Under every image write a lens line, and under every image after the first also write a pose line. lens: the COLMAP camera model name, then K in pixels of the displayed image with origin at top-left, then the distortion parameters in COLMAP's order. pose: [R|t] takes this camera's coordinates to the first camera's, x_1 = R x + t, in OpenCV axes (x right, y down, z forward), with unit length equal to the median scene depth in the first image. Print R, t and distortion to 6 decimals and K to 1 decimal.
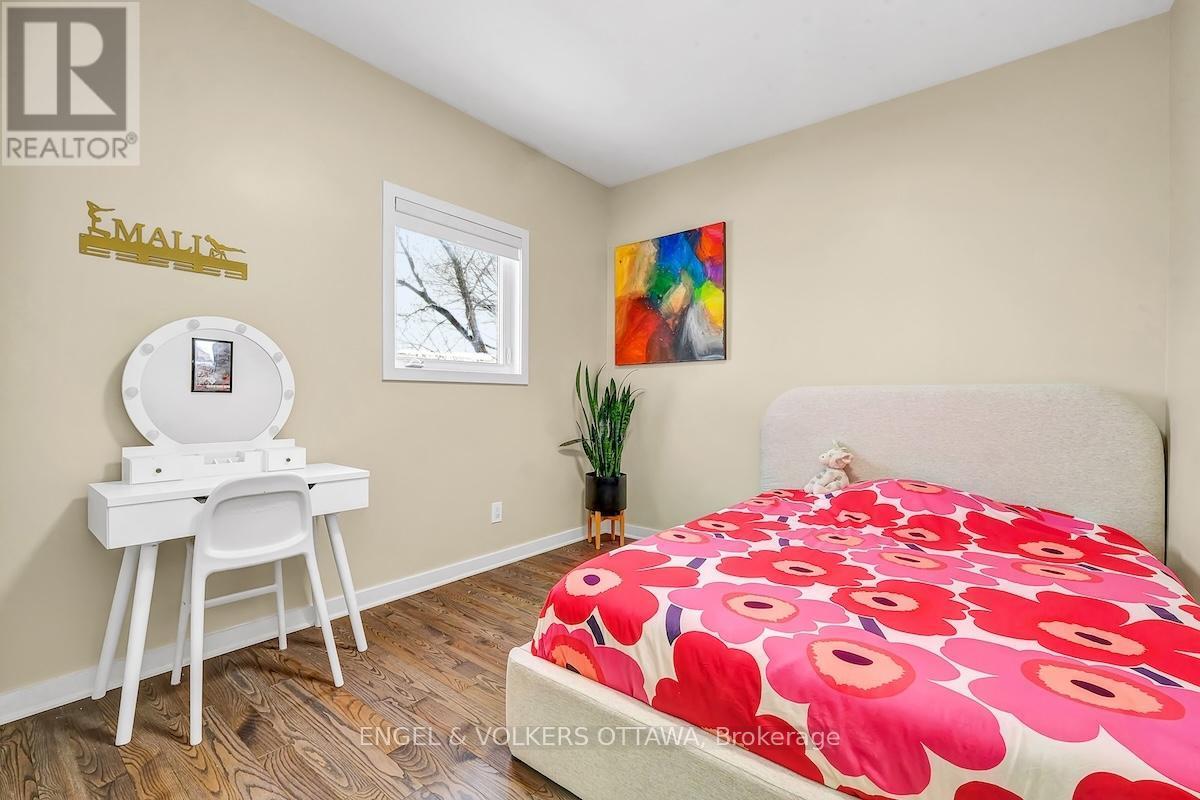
lens RADIAL K [[570.7, 0, 597.1], [0, 570.7, 397.2], [0, 0, 1]] dist [0.000662, 0.000427]
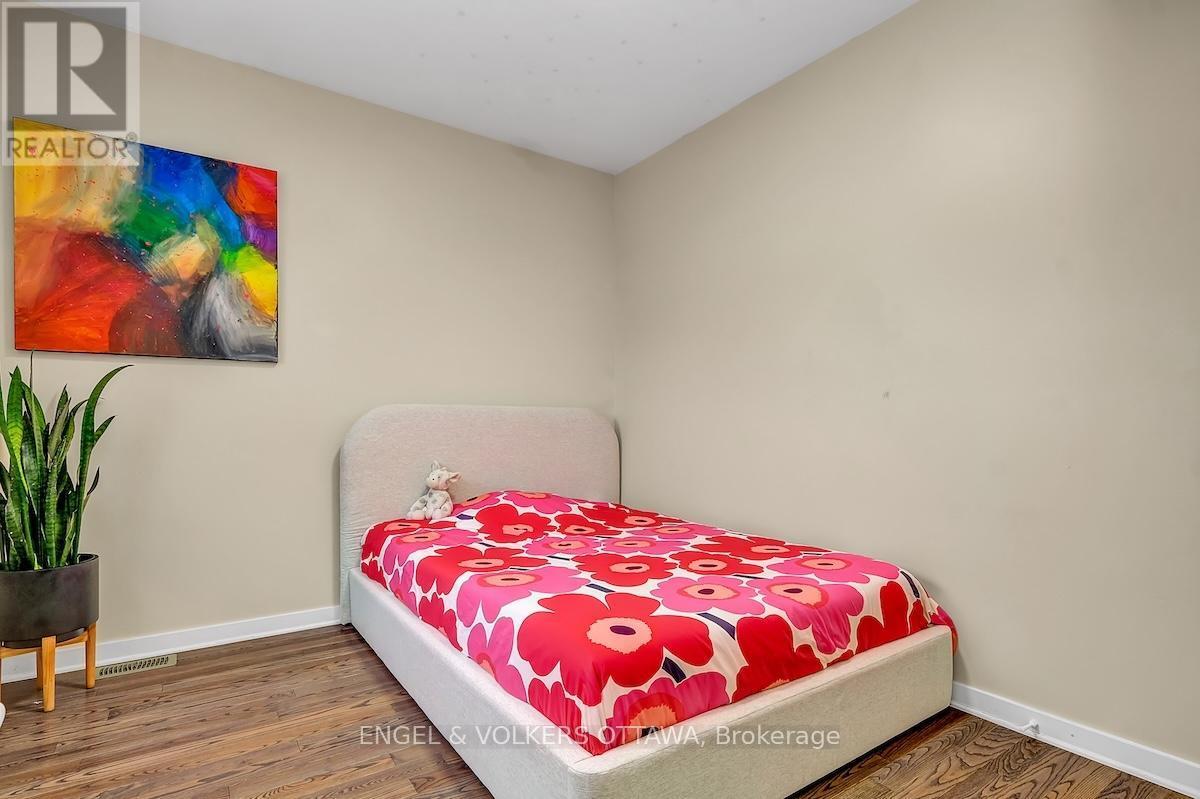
lens RADIAL K [[609.8, 0, 649.0], [0, 609.8, 426.6], [0, 0, 1]] dist [-0.004266, -0.000439]
pose [[0.201065, -0.011537, 0.979510, -0.528631], [-0.009972, 0.999855, 0.013823, -0.000028], [-0.979527, -0.012547, 0.200921, 0.458358]]
